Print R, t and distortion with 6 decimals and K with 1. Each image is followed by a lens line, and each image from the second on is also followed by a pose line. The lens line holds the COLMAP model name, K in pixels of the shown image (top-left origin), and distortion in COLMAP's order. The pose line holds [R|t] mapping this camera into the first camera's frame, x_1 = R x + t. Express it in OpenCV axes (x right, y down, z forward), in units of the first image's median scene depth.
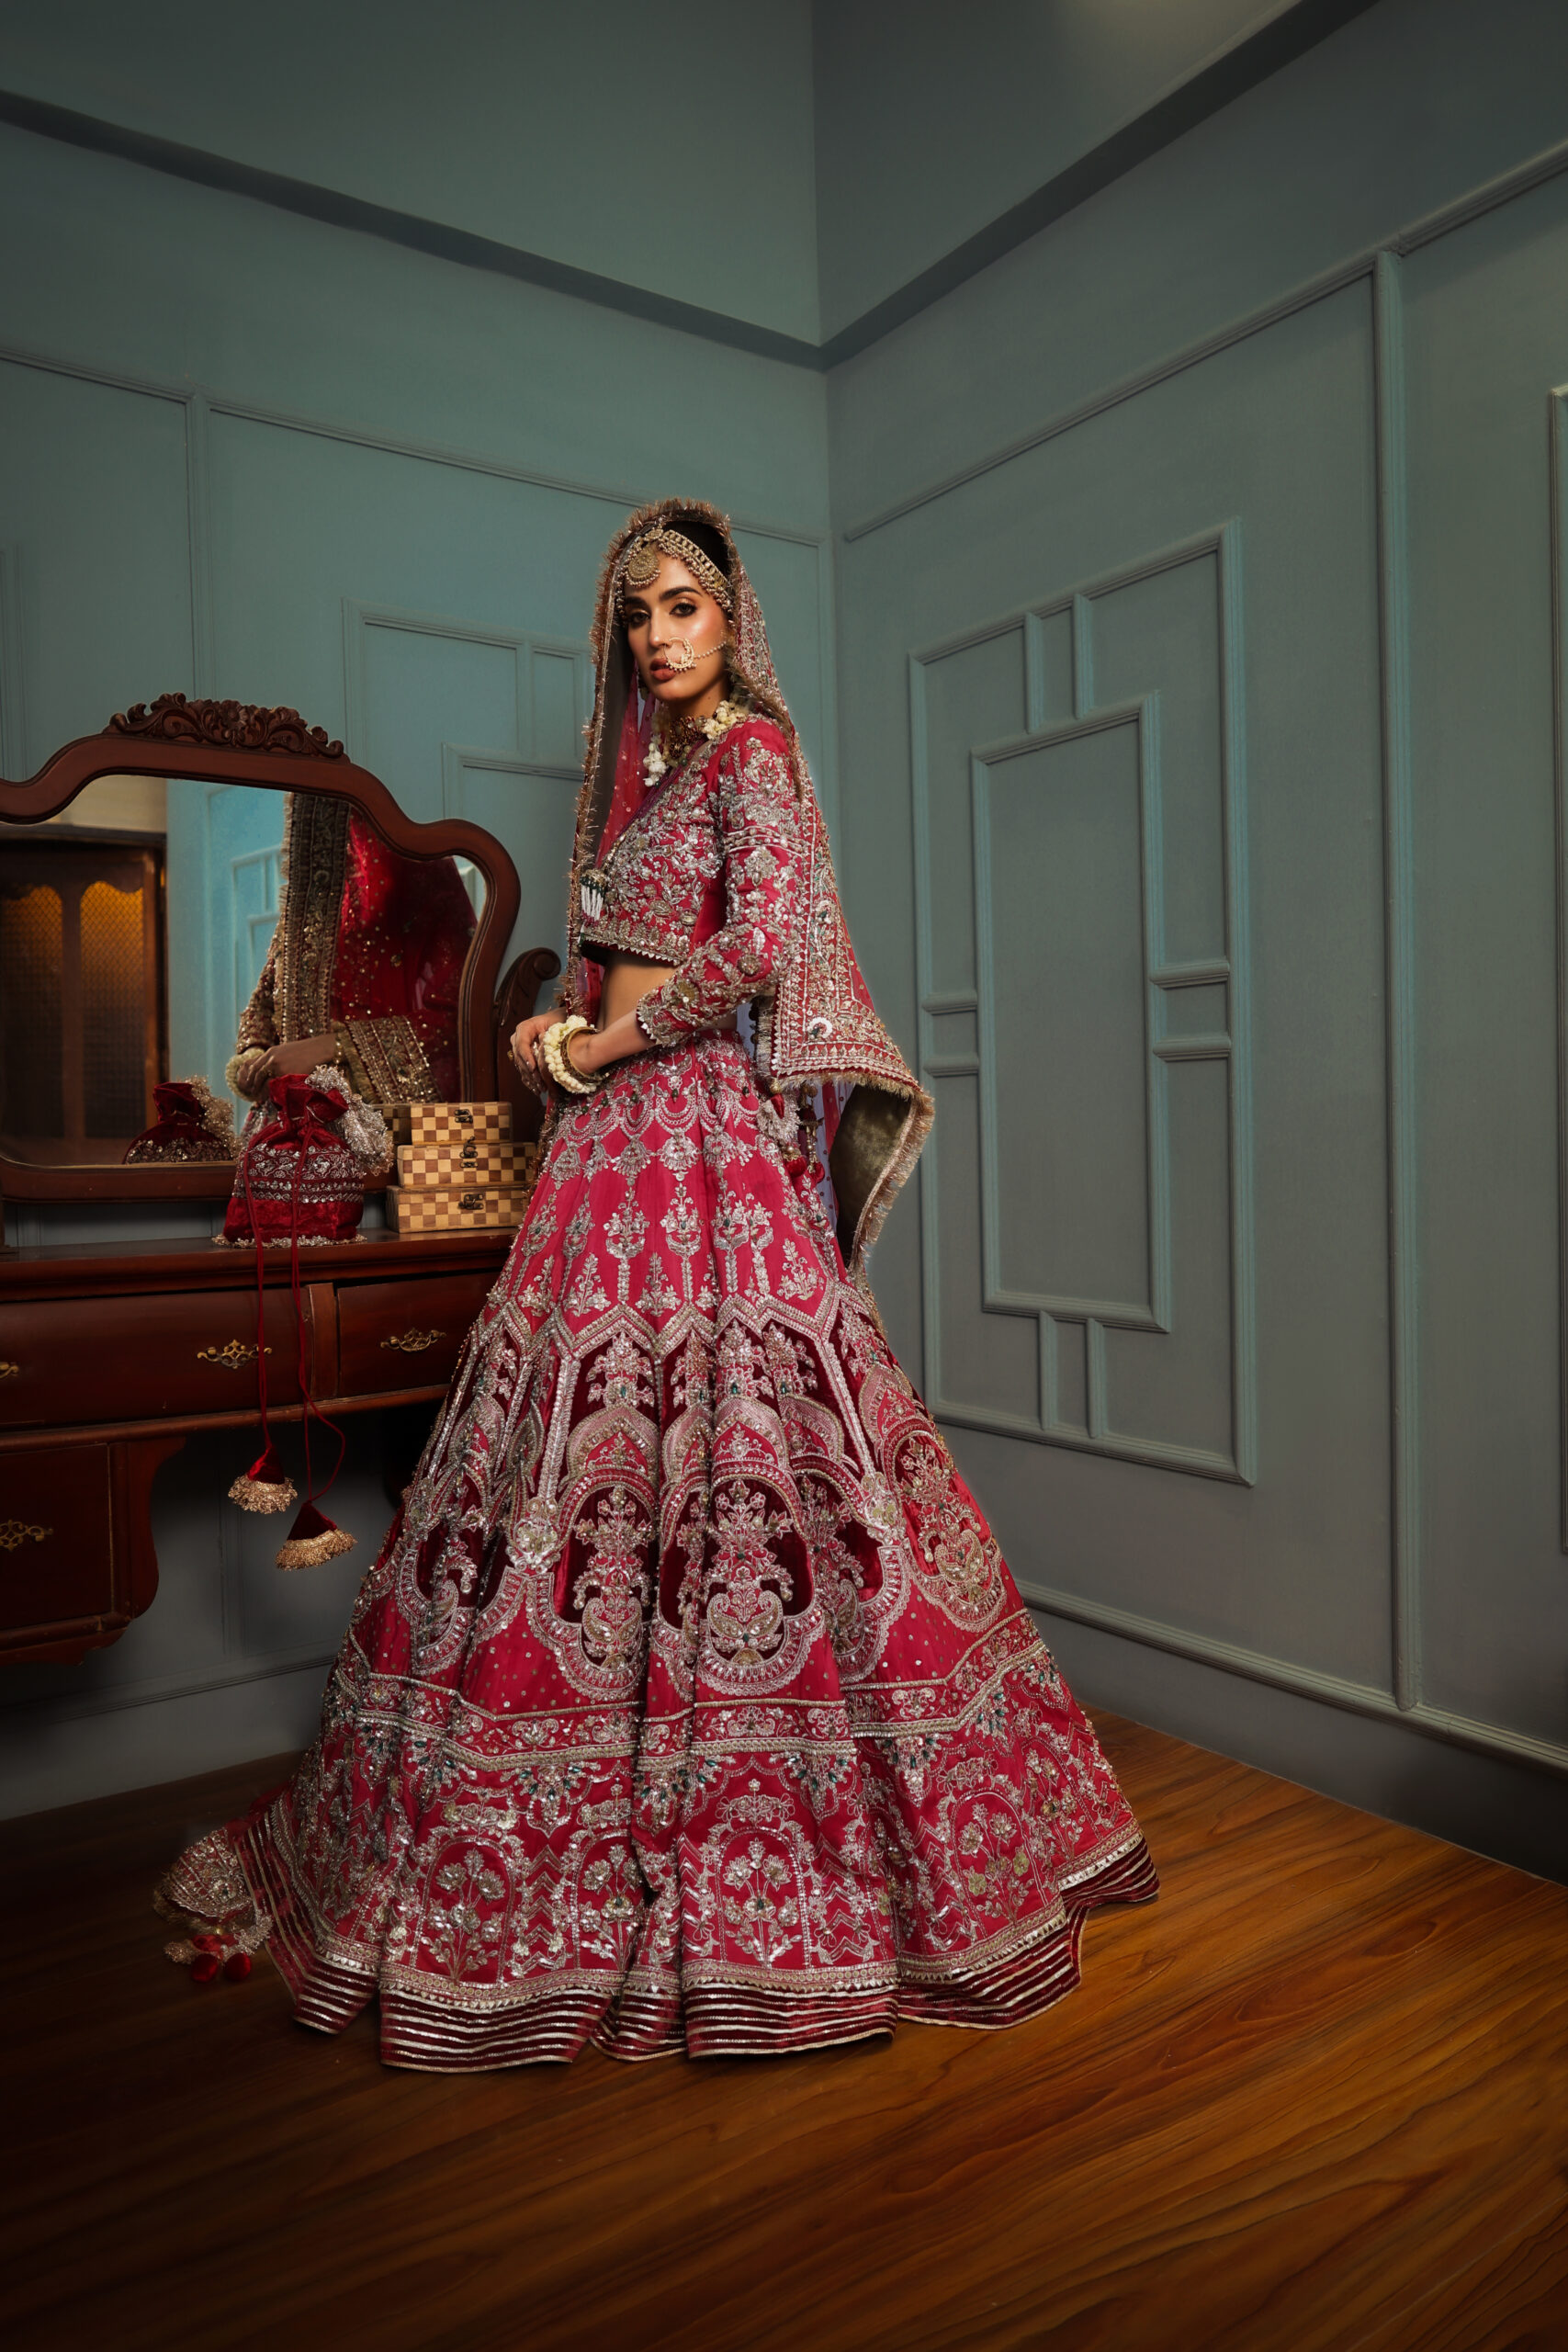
lens RADIAL K [[1634.2, 0, 832.7], [0, 1634.2, 1162.3], [0, 0, 1]] dist [0.050770, 0.000534]
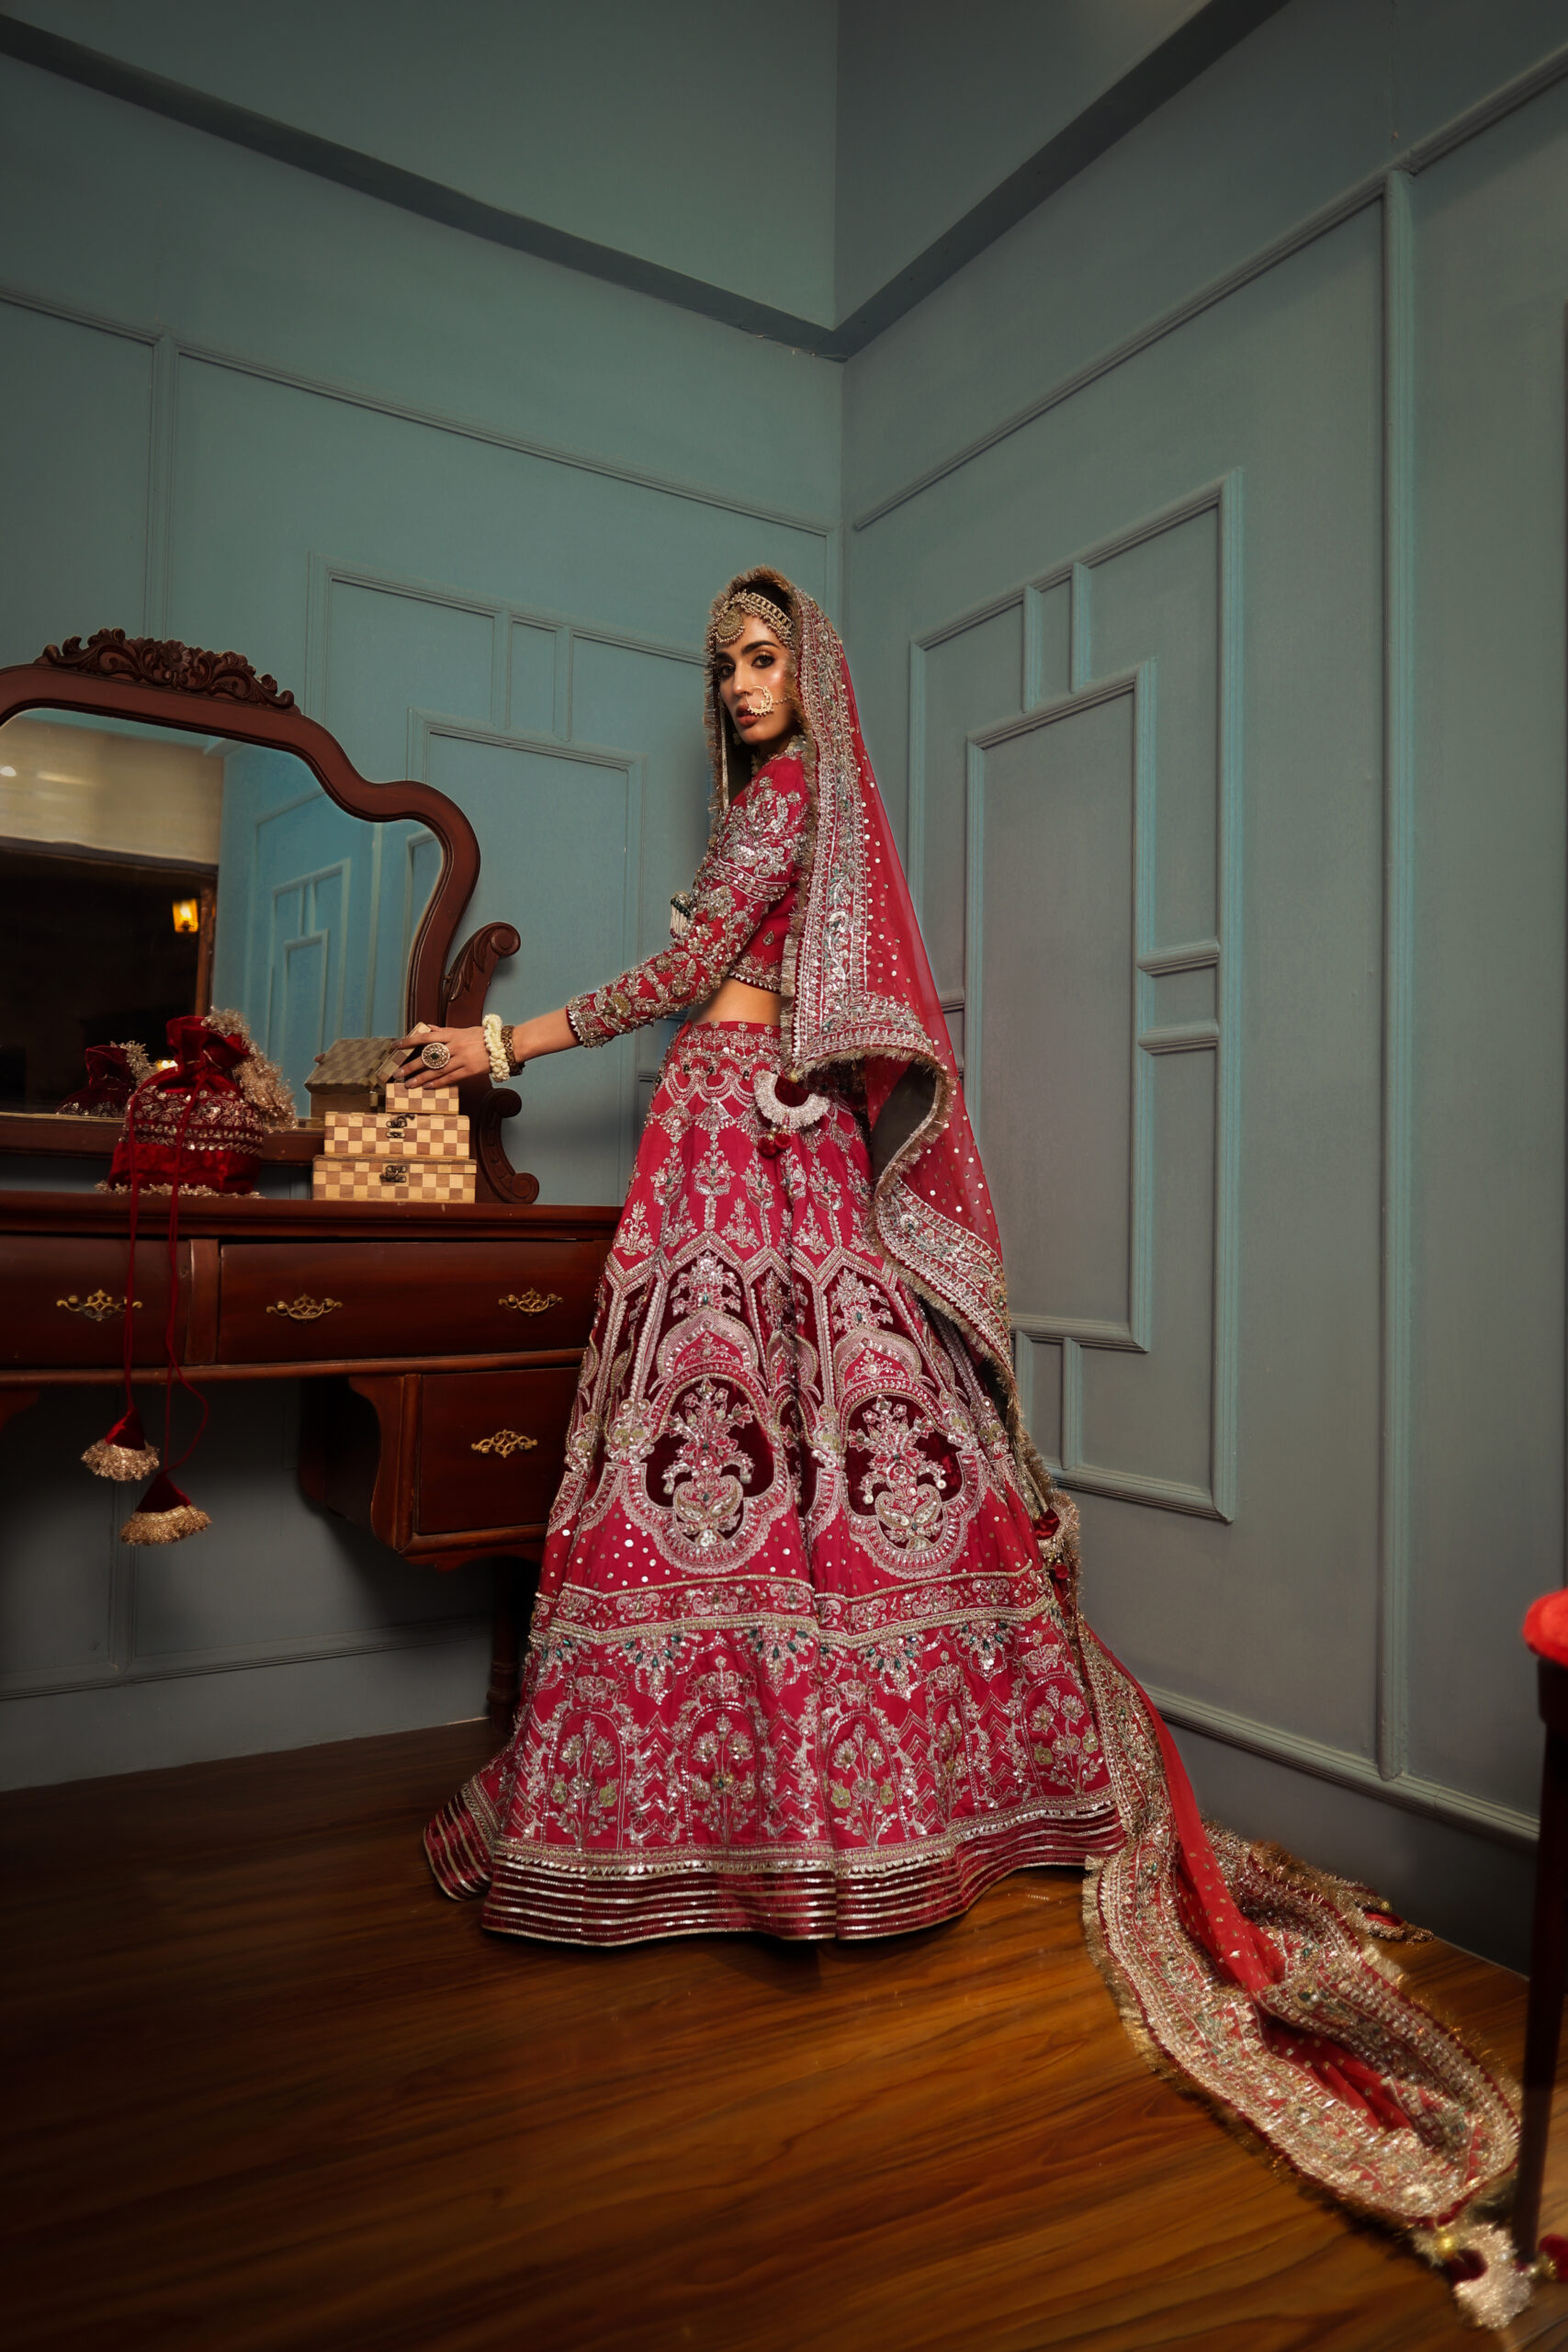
lens RADIAL K [[1634.2, 0, 832.7], [0, 1634.2, 1162.3], [0, 0, 1]] dist [0.050770, 0.000534]
pose [[0.997390, 0.037524, -0.061680, 0.088650], [-0.041367, 0.997202, -0.062263, 0.067061], [0.059171, 0.064652, 0.996152, 0.083236]]
